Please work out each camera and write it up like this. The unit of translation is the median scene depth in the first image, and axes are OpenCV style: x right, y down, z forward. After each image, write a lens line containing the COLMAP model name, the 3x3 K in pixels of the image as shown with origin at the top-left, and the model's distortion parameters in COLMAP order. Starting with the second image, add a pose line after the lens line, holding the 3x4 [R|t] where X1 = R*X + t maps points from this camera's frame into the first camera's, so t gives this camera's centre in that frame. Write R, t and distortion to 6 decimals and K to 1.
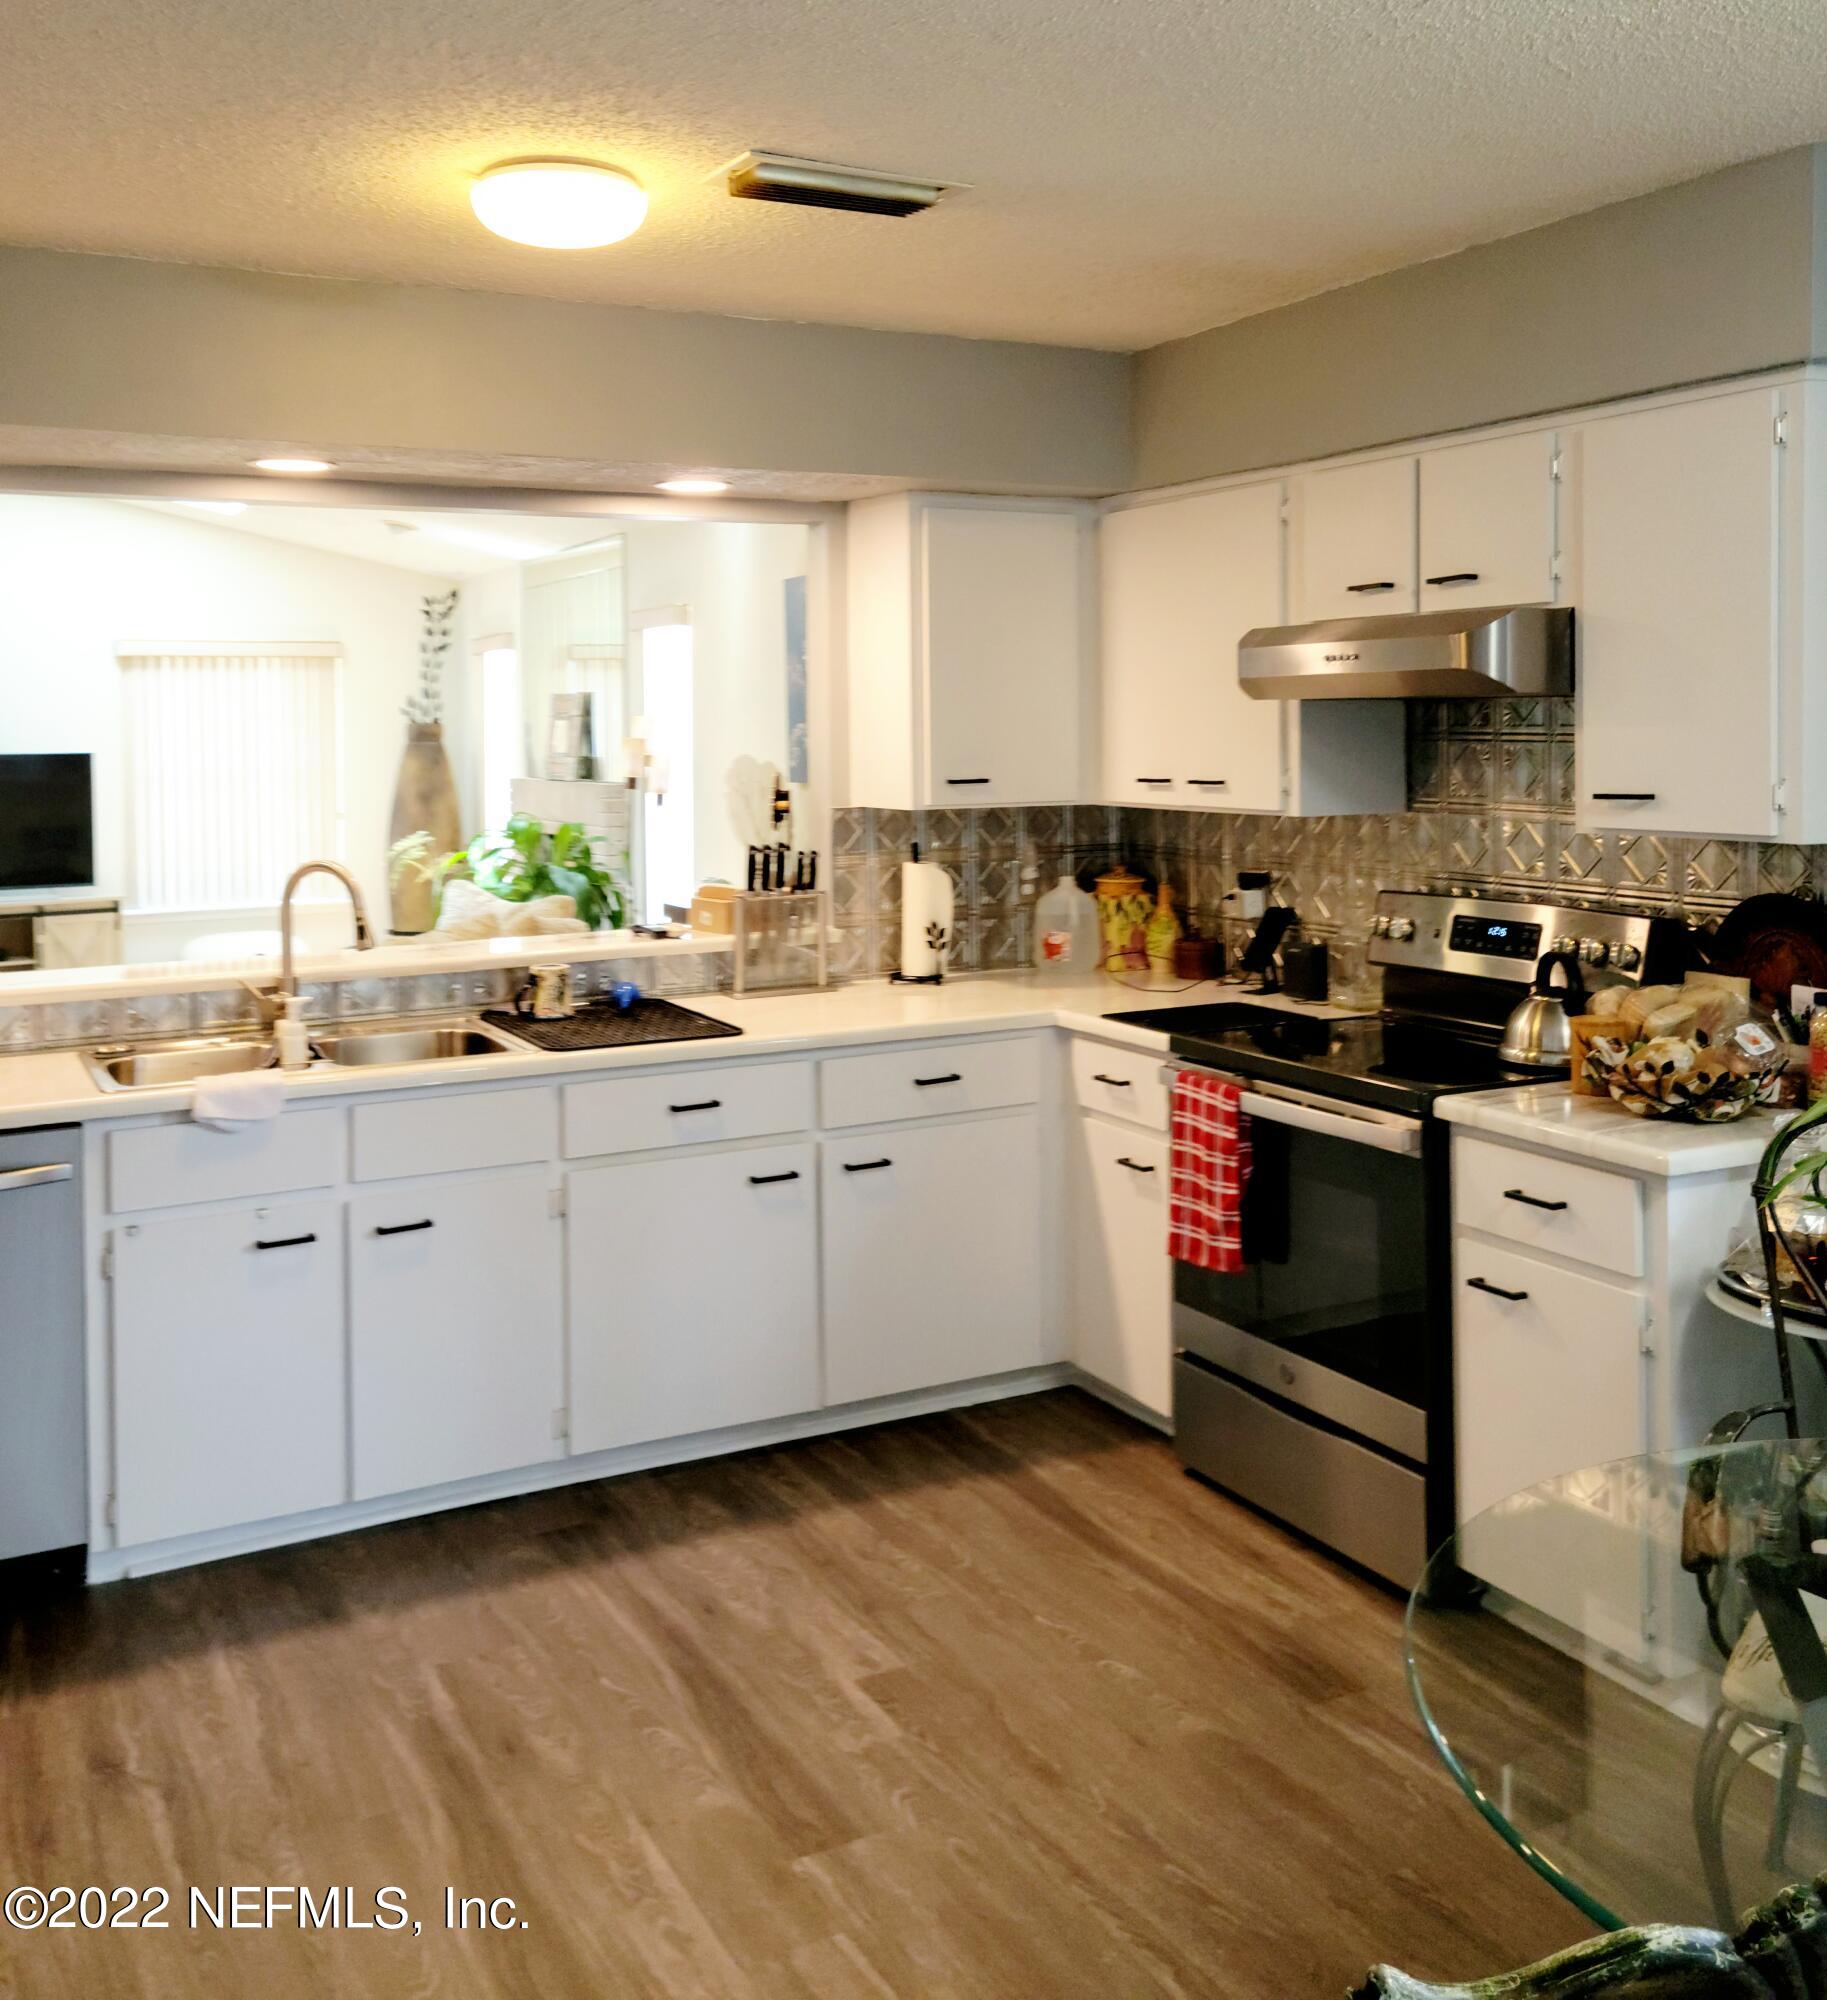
lens RADIAL K [[1944.1, 0, 913.5], [0, 1944.1, 1000.0], [0, 0, 1]] dist [0.137665, -0.256688]
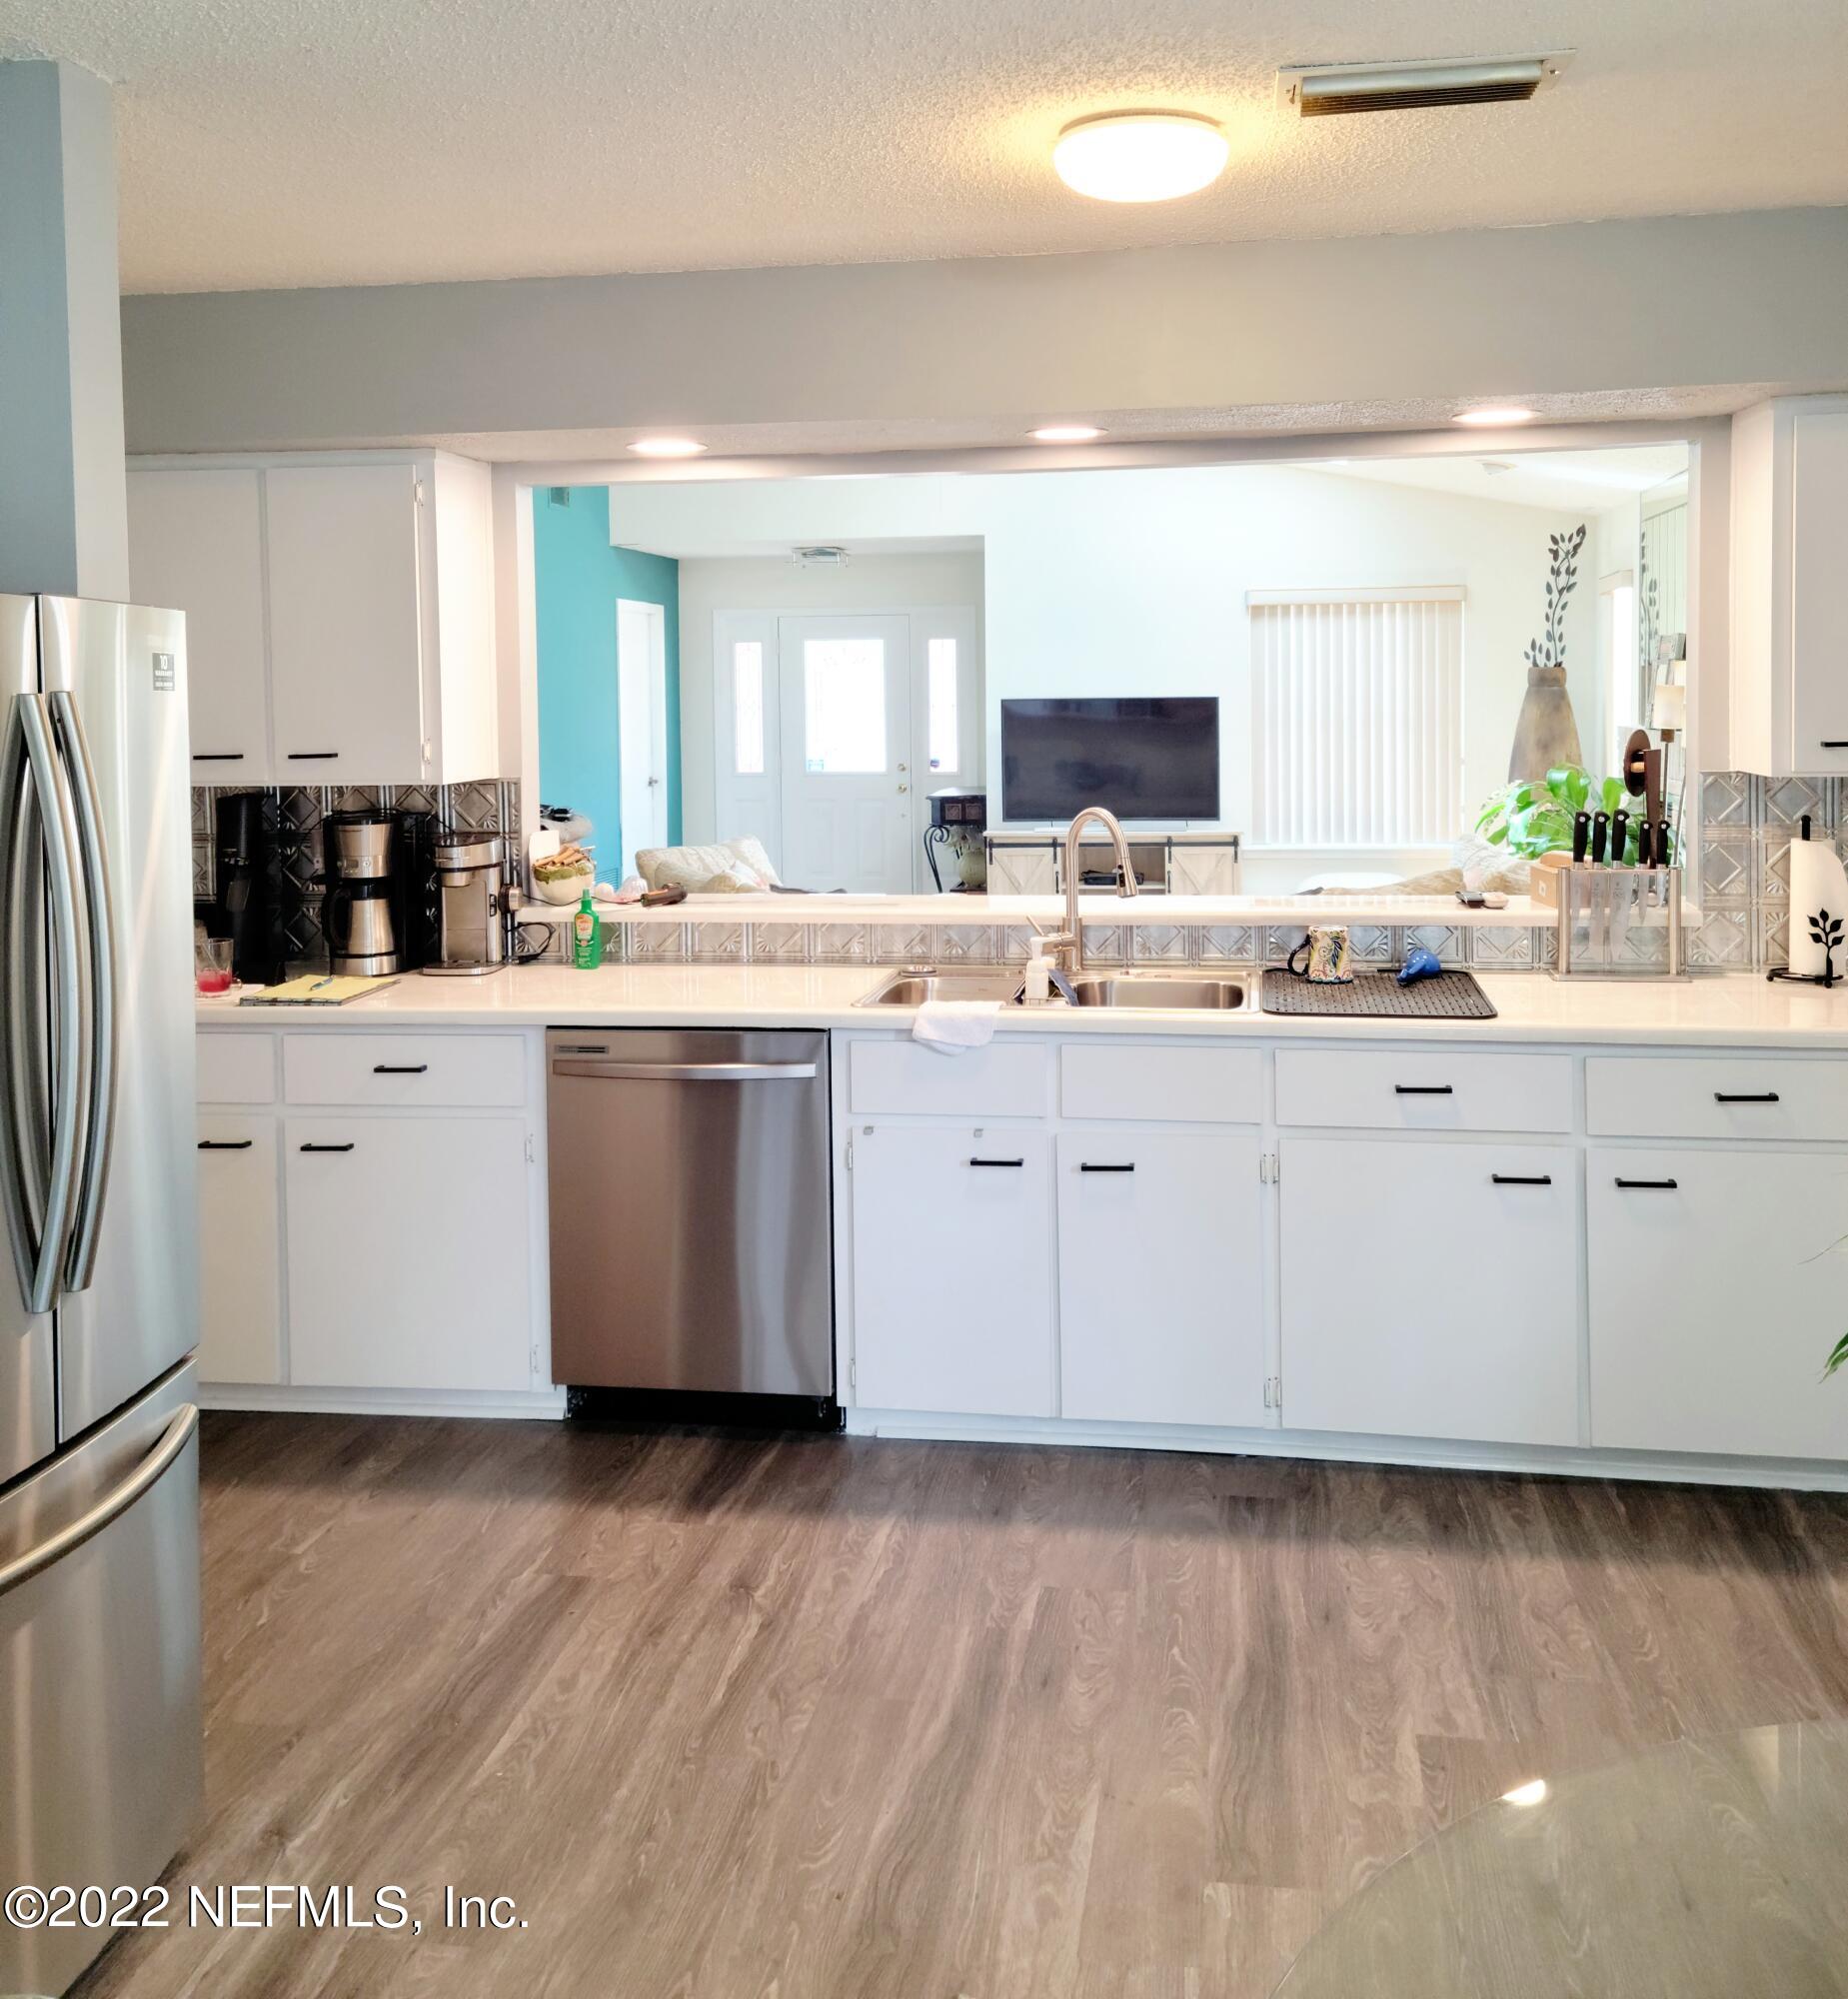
lens RADIAL K [[1965.2, 0, 921.0], [0, 1965.2, 982.0], [0, 0, 1]] dist [0.101291, -0.156314]
pose [[0.799787, 0.097950, -0.592238, 0.263389], [-0.085896, 0.995119, 0.048584, -0.022956], [0.594106, 0.012014, 0.804297, 0.104359]]
